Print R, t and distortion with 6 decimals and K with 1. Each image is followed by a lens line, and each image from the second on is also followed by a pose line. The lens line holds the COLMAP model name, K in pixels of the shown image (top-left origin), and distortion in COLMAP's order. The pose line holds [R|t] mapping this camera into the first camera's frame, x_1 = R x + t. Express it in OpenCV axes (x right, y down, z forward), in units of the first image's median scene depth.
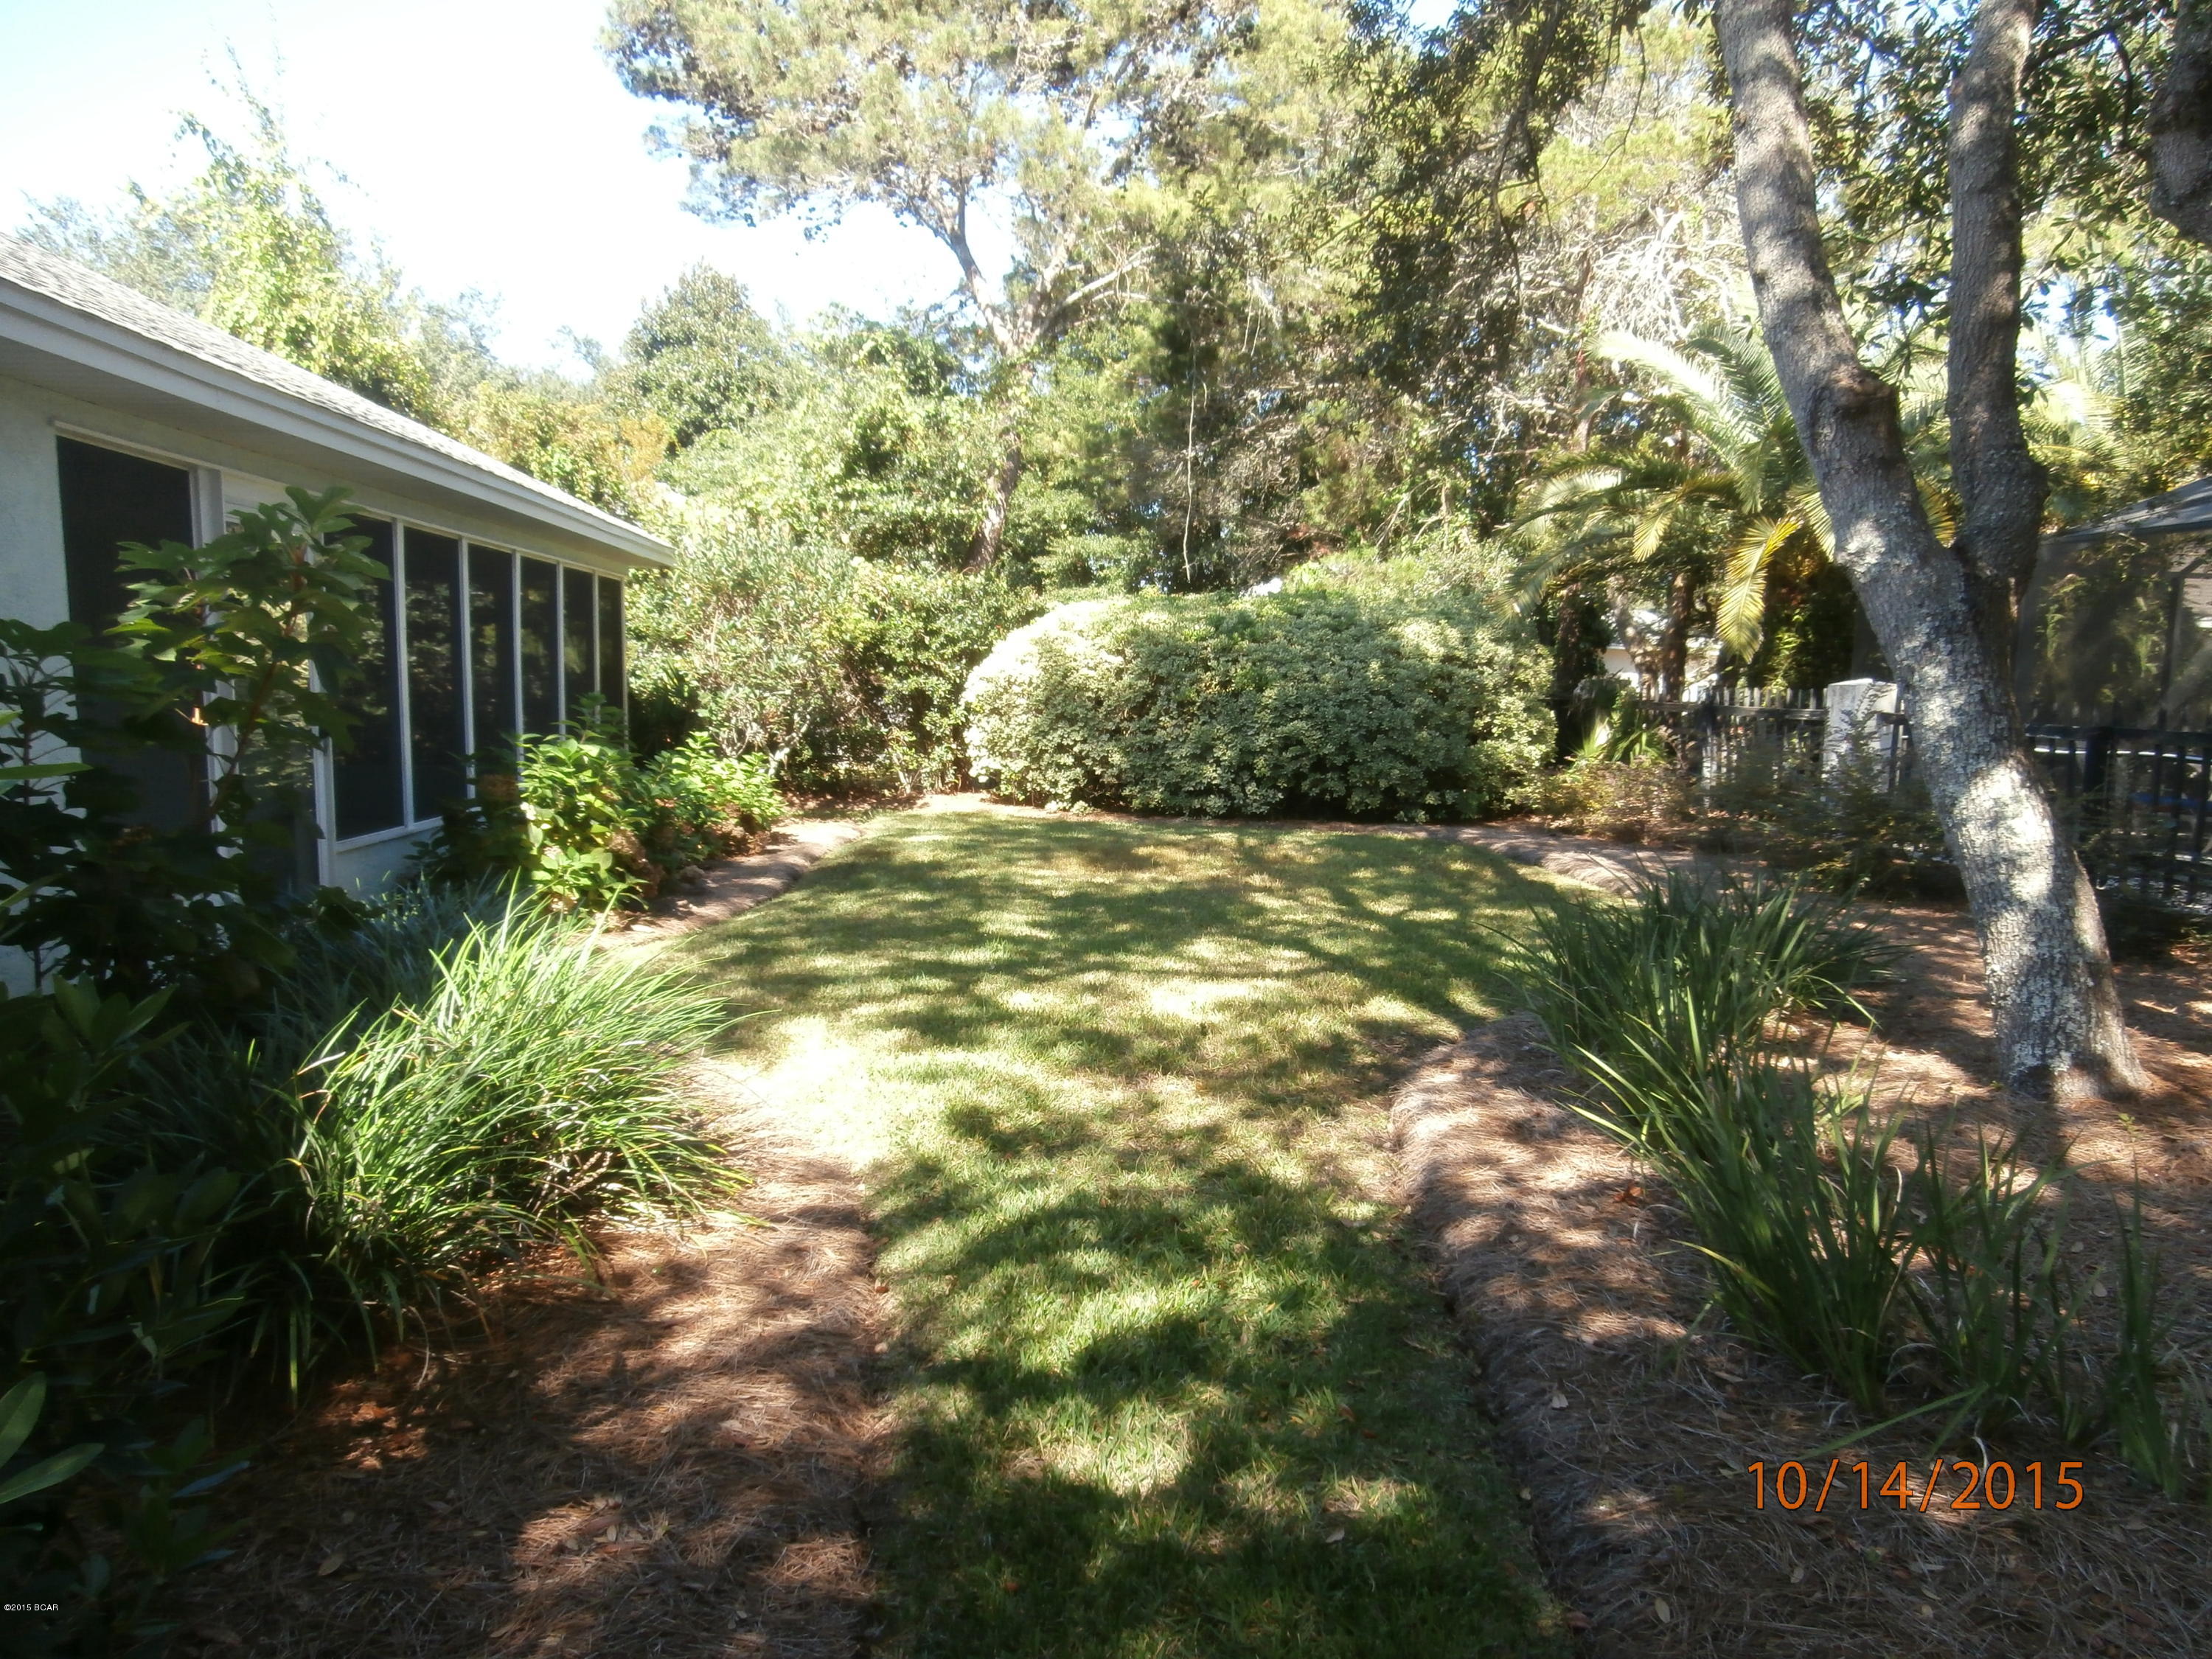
lens RADIAL K [[1520.5, 0, 1103.0], [0, 1520.5, 826.6], [0, 0, 1]] dist [-0.027494, 0.006257]
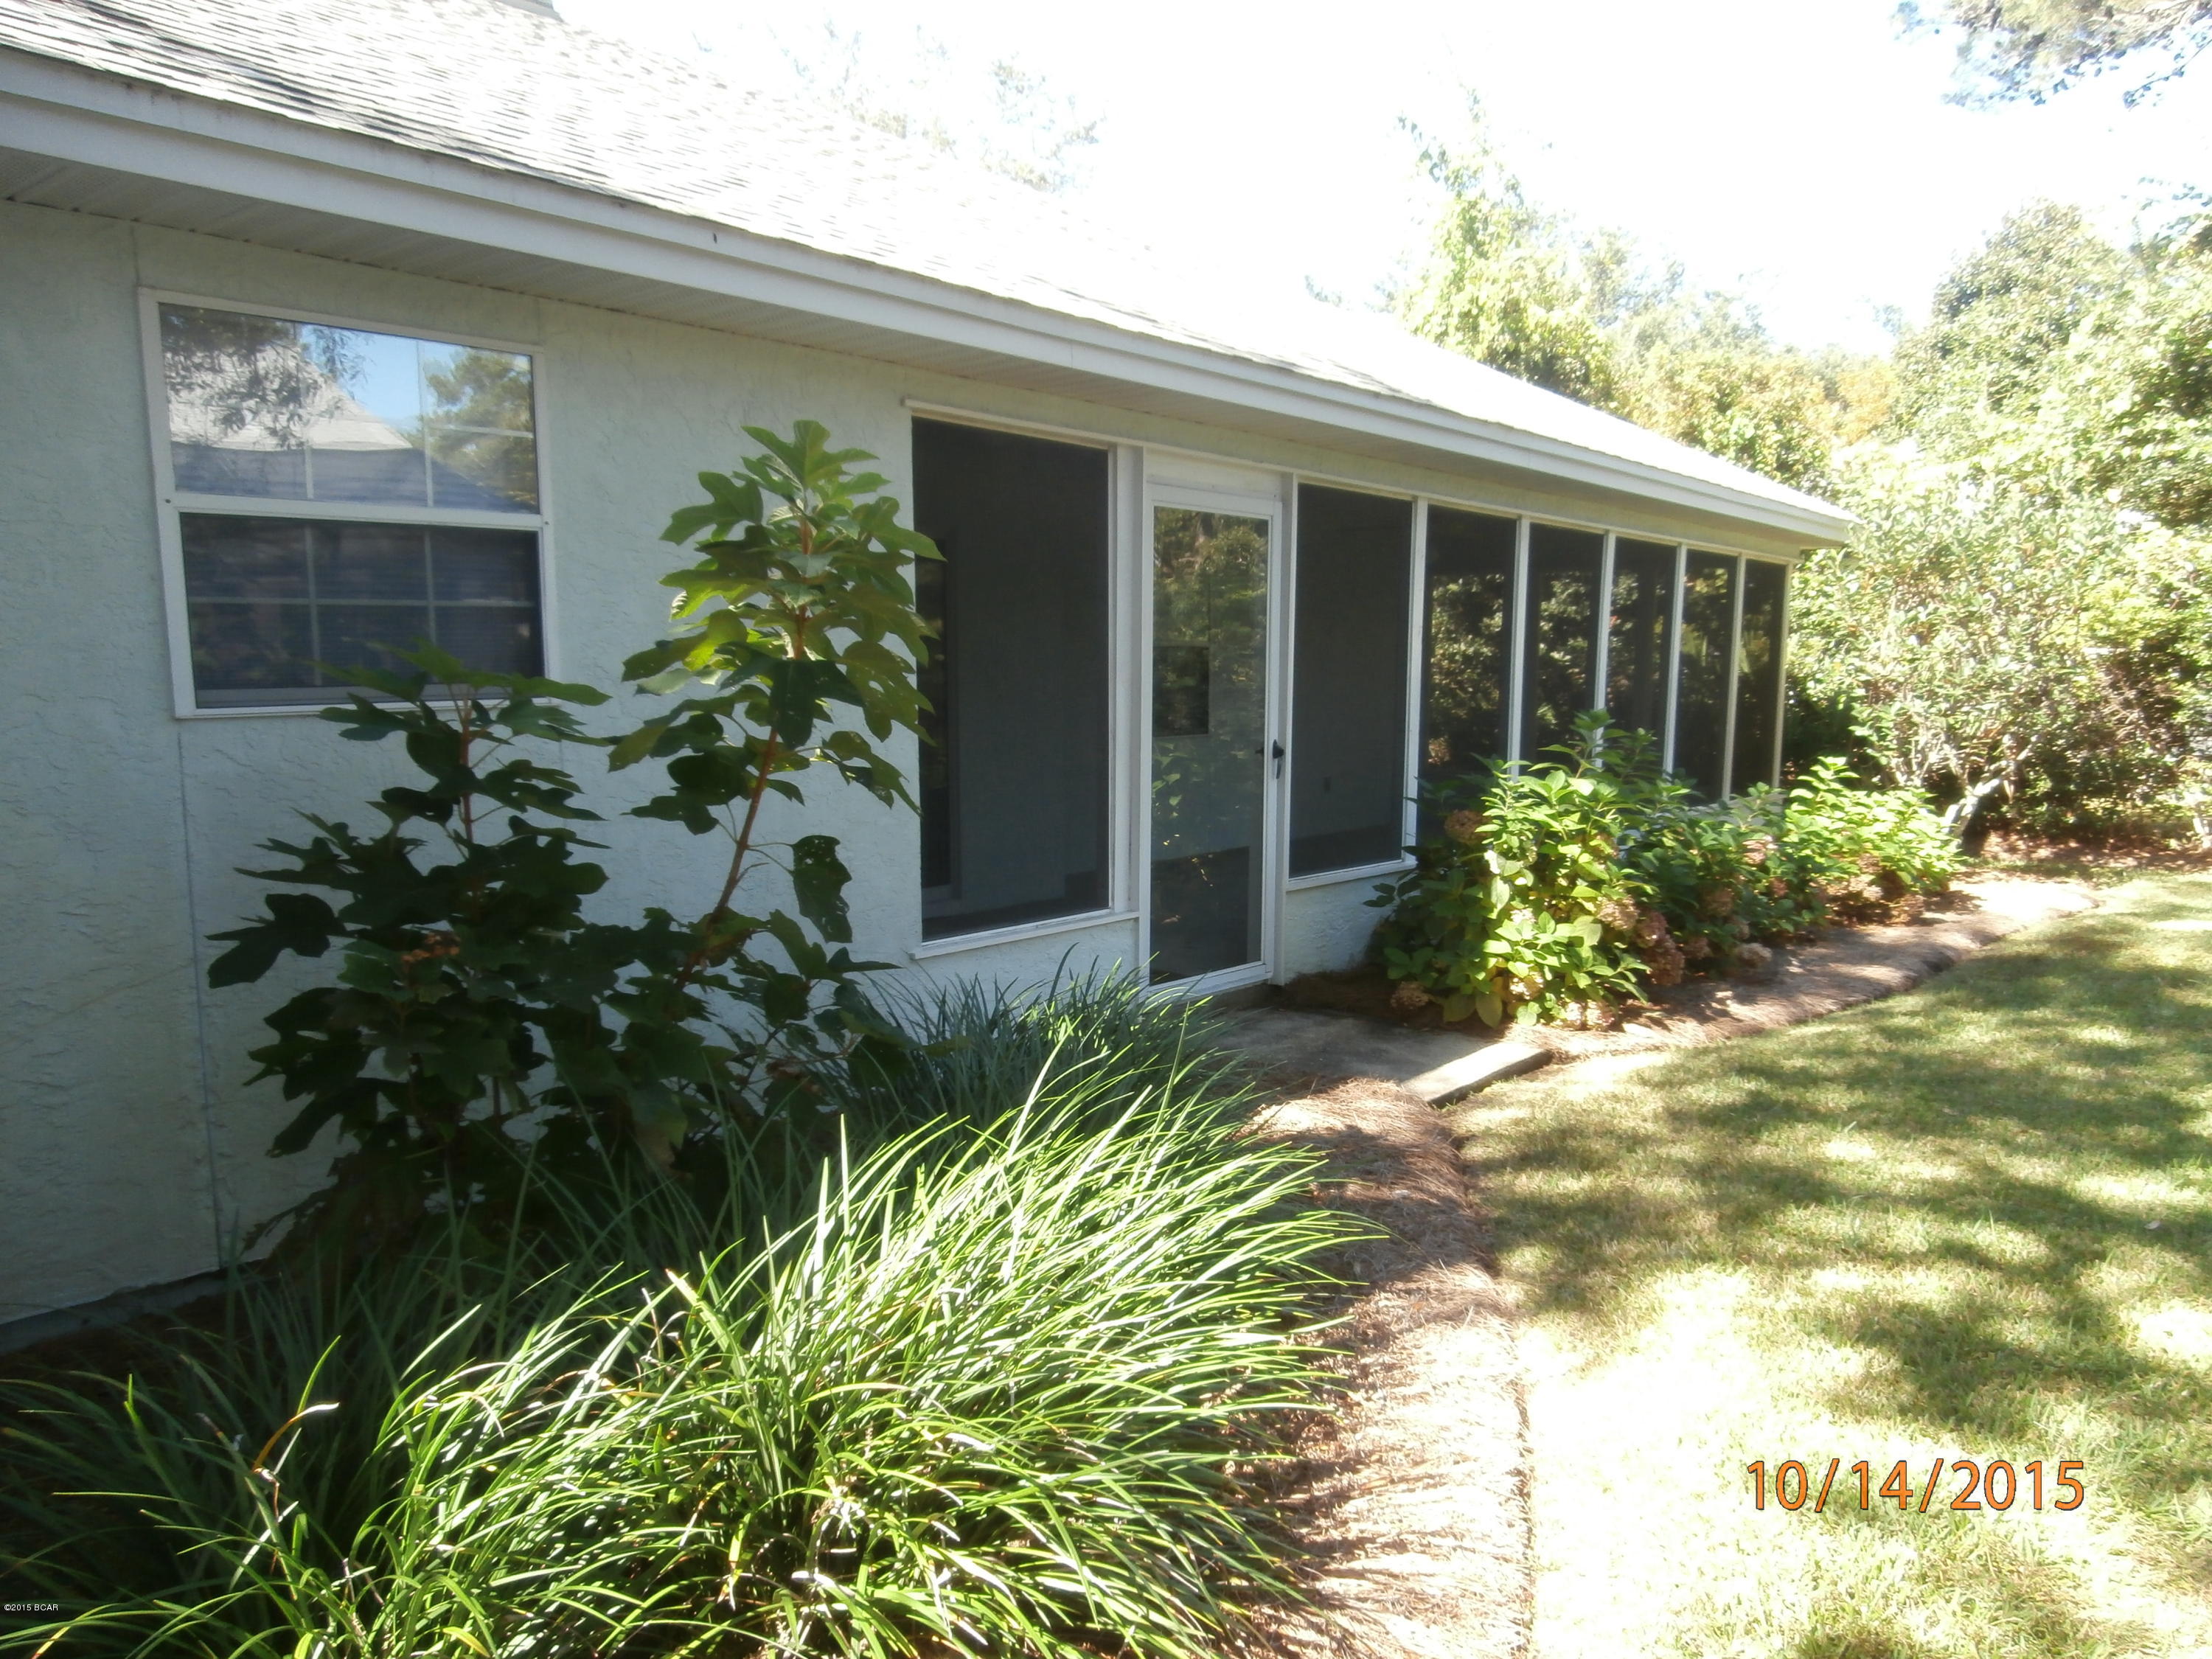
lens RADIAL K [[1520.5, 0, 1110.1], [0, 1520.5, 844.7], [0, 0, 1]] dist [-0.027494, 0.006257]
pose [[0.699664, 0.089279, -0.708872, 0.020977], [-0.078587, 0.995759, 0.047844, -0.024707], [0.710137, 0.022233, 0.703713, 0.190888]]
